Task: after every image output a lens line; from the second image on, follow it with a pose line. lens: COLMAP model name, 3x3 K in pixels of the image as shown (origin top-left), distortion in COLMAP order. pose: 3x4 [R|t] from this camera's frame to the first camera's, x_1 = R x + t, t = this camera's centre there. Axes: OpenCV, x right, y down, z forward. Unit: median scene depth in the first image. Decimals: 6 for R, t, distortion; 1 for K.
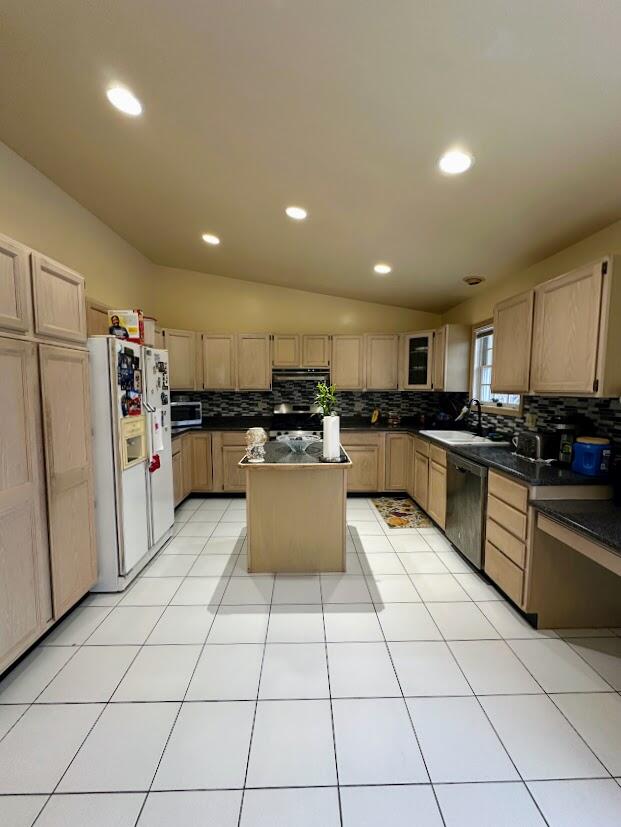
lens RADIAL K [[328.1, 0, 307.9], [0, 328.1, 413.7], [0, 0, 1]] dist [0.000672, 0.000052]
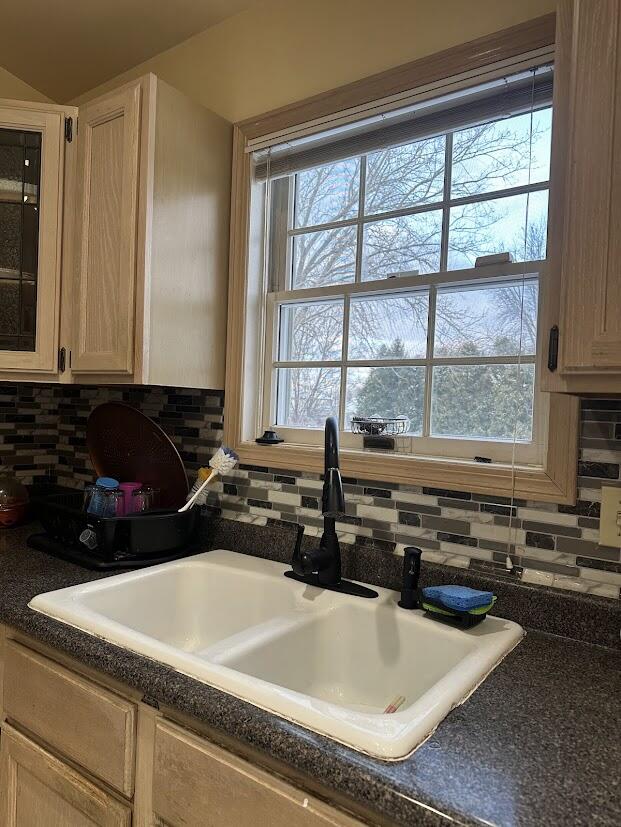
lens RADIAL K [[590.9, 0, 309.2], [0, 590.9, 415.7], [0, 0, 1]] dist [-0.002158, -0.002779]
pose [[0.614130, 0.005375, 0.789187, 0.182667], [0.030336, 0.999077, -0.030412, -0.031720], [-0.788622, 0.042618, 0.613400, 0.691713]]
